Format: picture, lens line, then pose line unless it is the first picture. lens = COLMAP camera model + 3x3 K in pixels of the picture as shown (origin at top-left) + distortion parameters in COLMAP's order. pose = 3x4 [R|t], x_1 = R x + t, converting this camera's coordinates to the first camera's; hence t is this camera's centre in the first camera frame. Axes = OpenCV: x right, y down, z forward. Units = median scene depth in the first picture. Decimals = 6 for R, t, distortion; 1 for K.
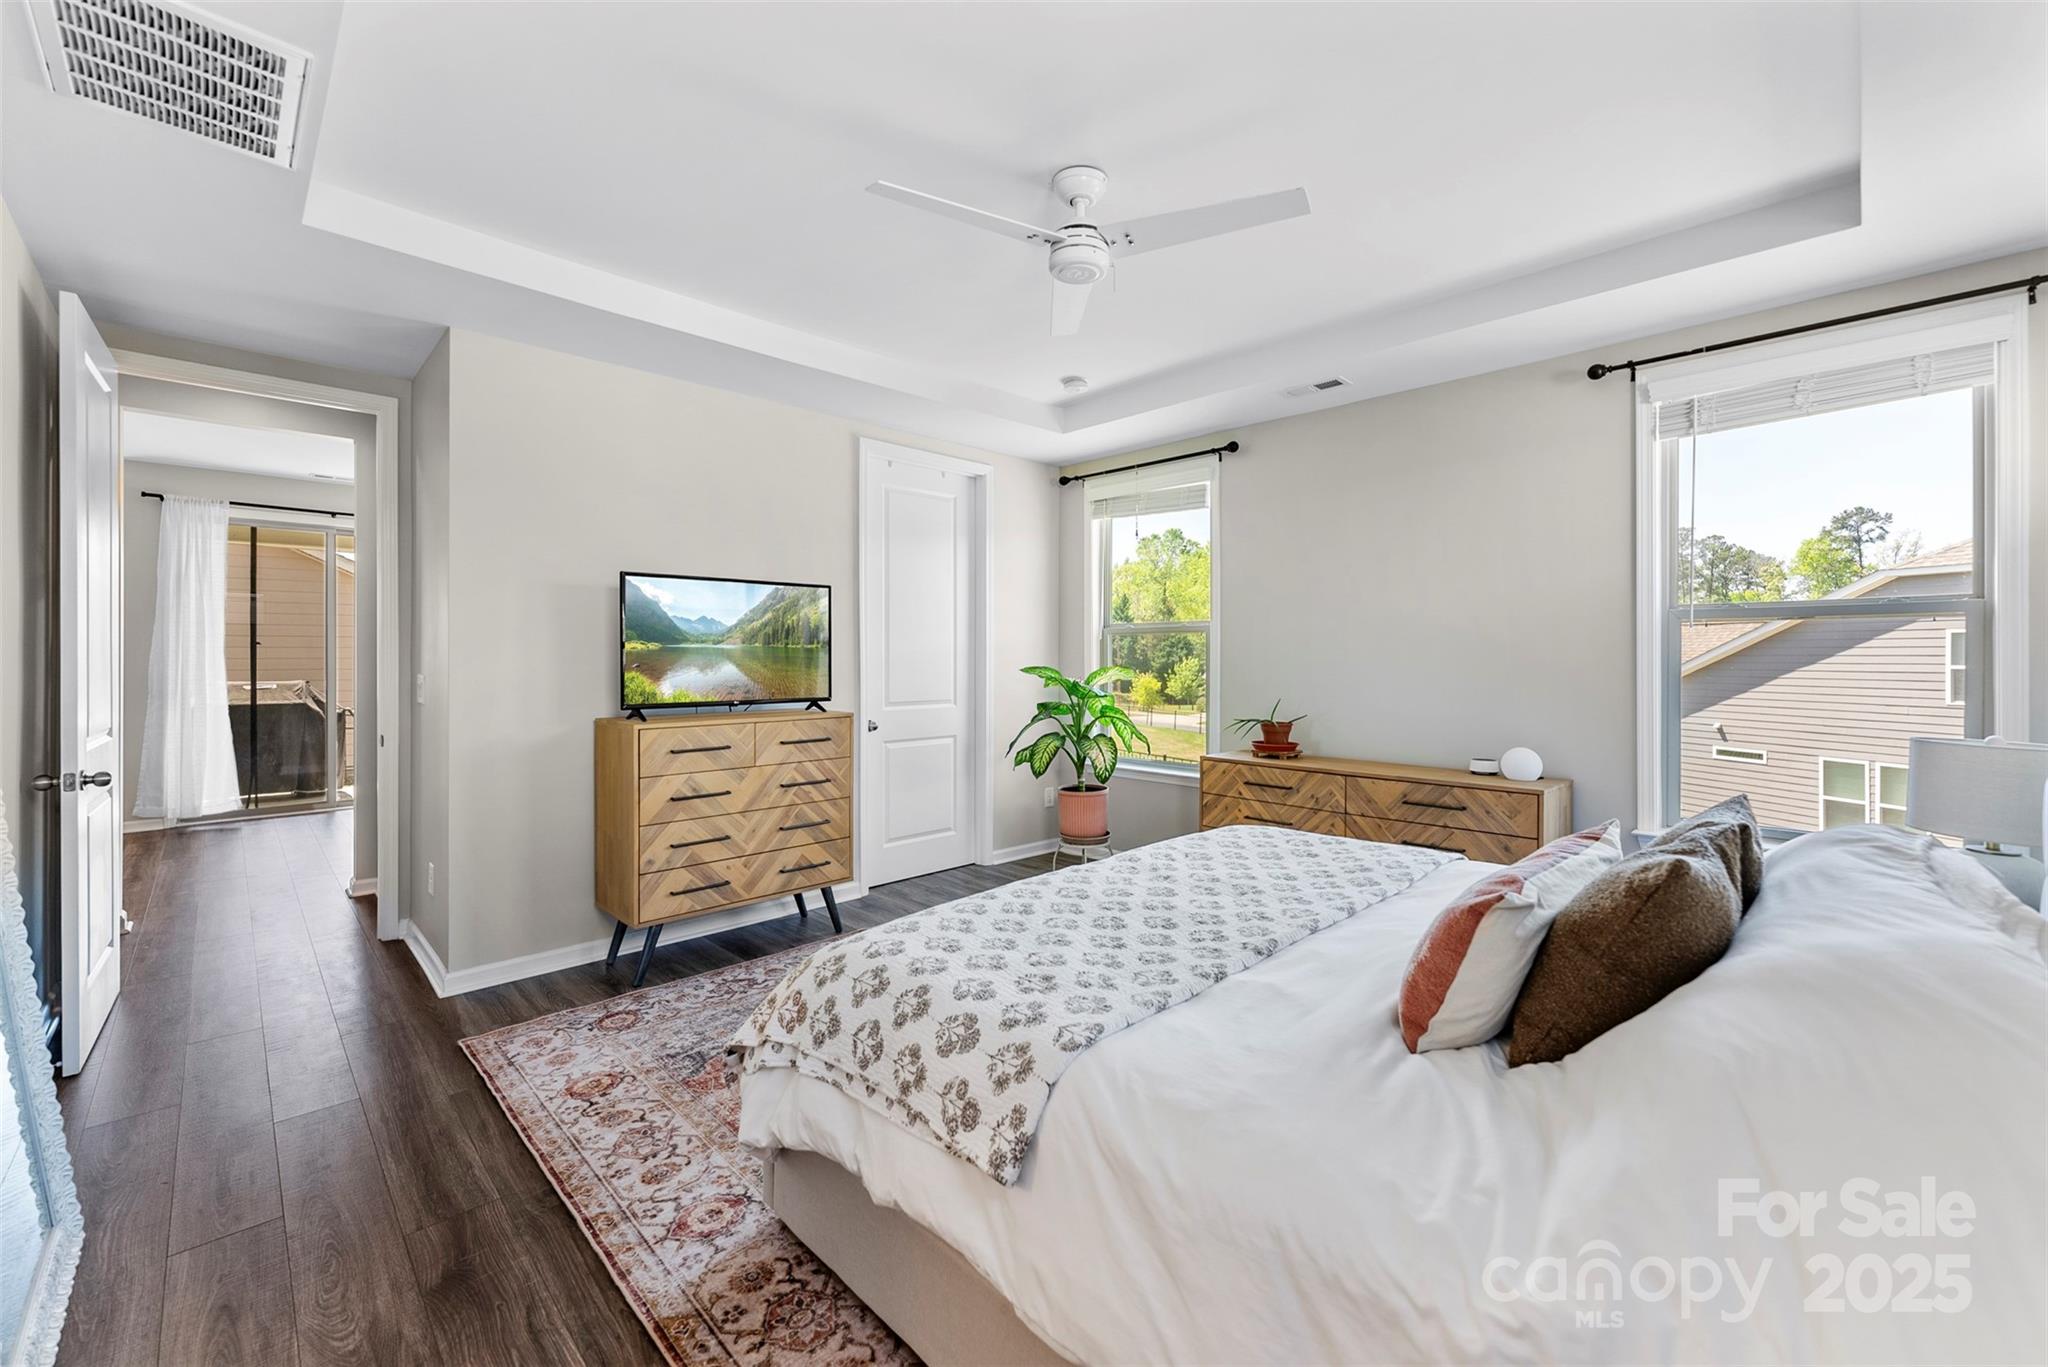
lens RADIAL K [[832.0, 0, 1024.3], [0, 832.0, 658.4], [0, 0, 1]] dist [0.001758, 0.000126]
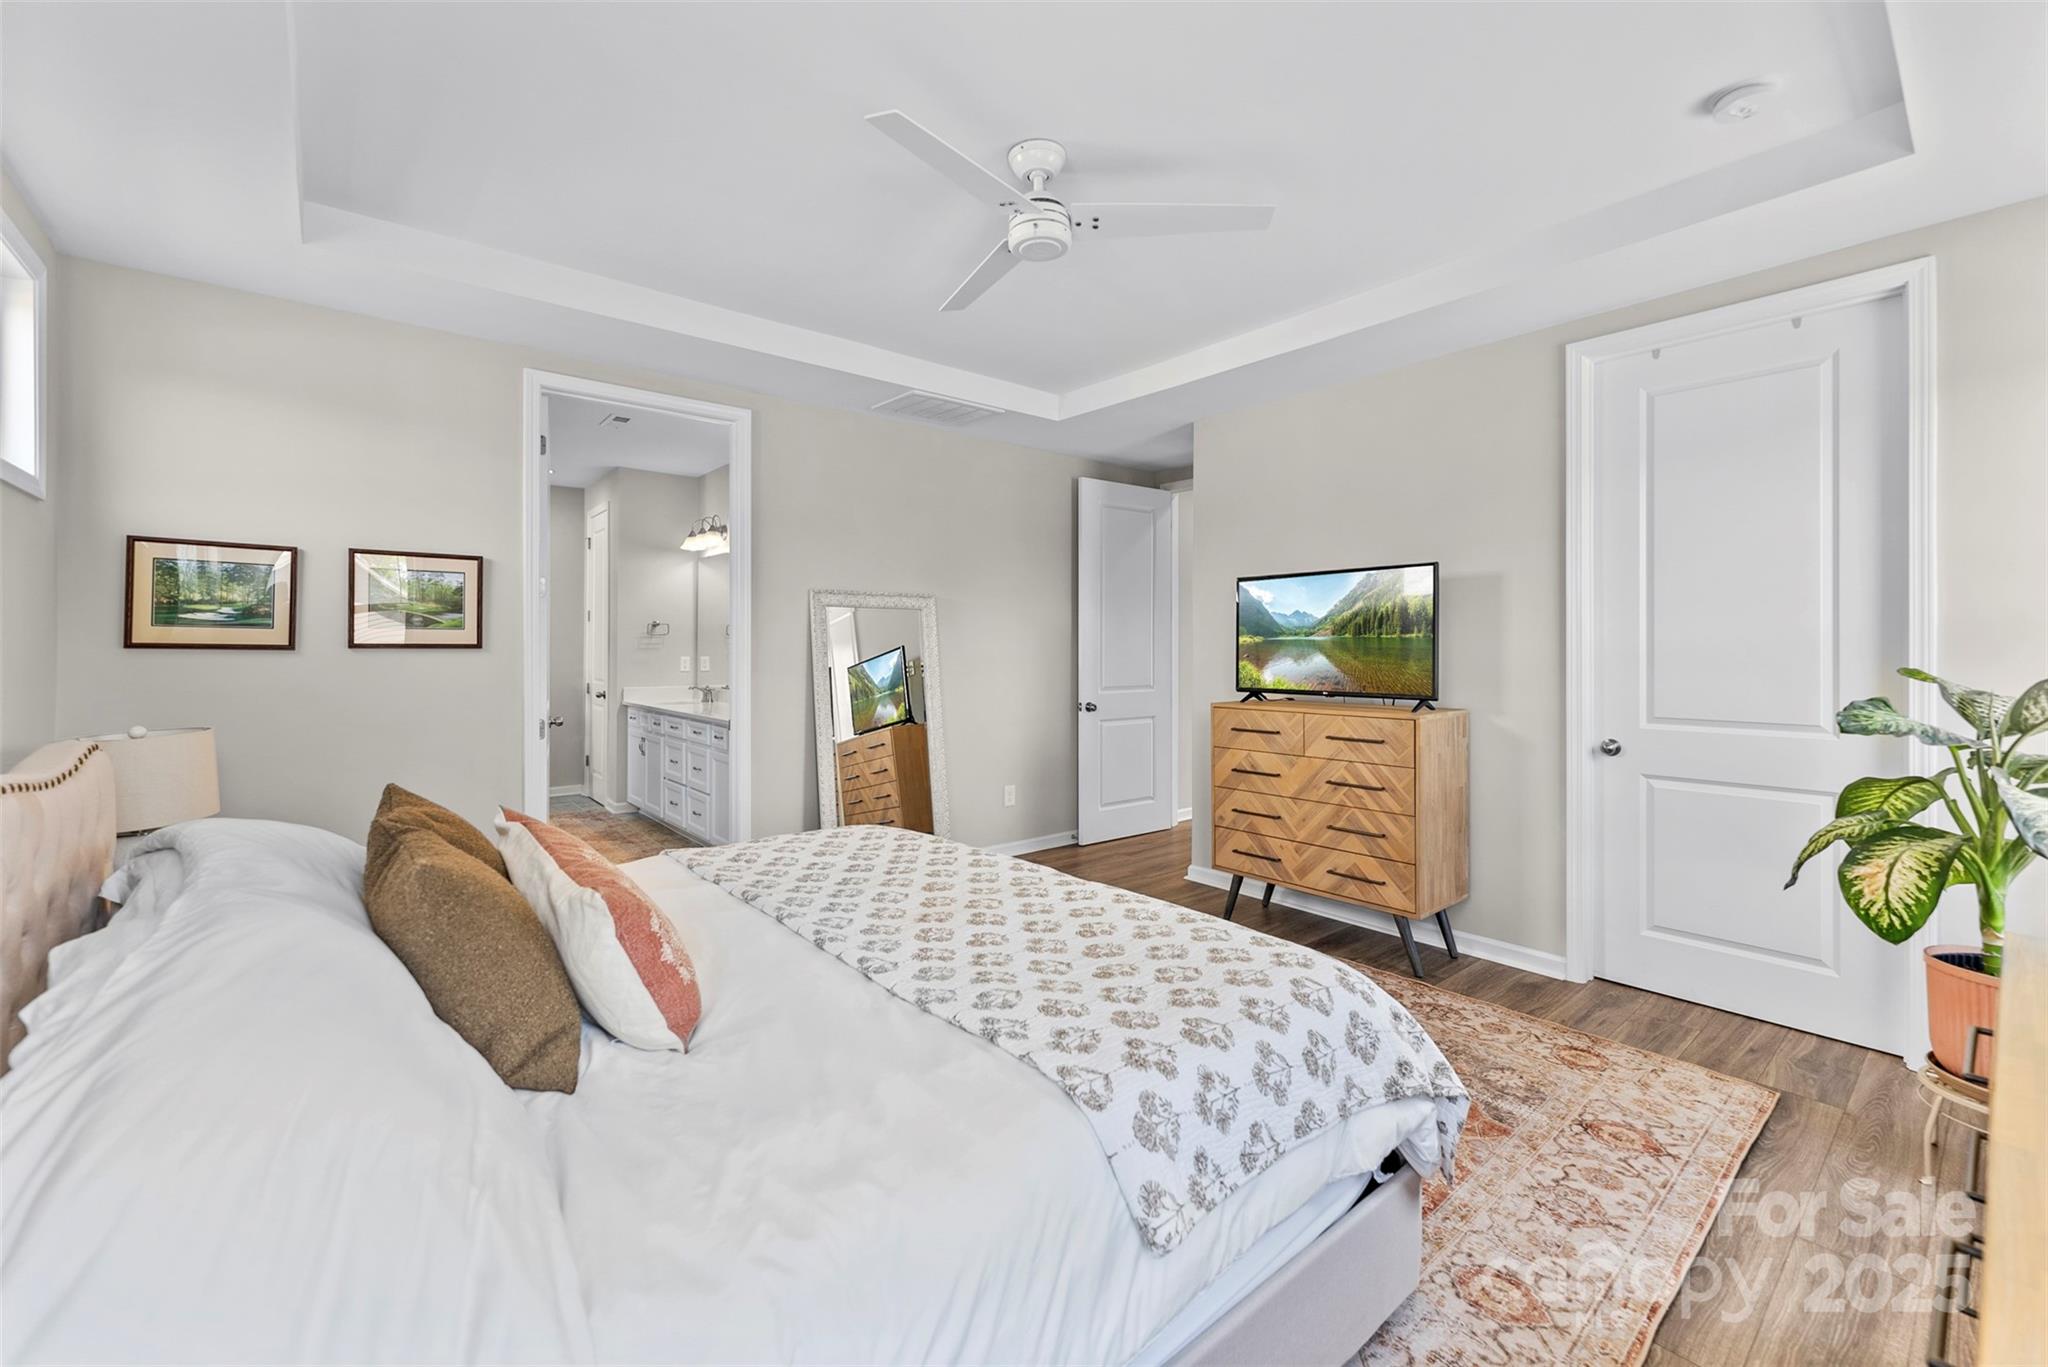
lens RADIAL K [[830.6, 0, 1027.4], [0, 830.6, 645.7], [0, 0, 1]] dist [0.001036, 0.000053]
pose [[-0.075757, -0.003359, -0.997121, 0.701086], [-0.002373, 0.999992, -0.003188, -0.000853], [0.997123, 0.002124, -0.075765, 0.731171]]
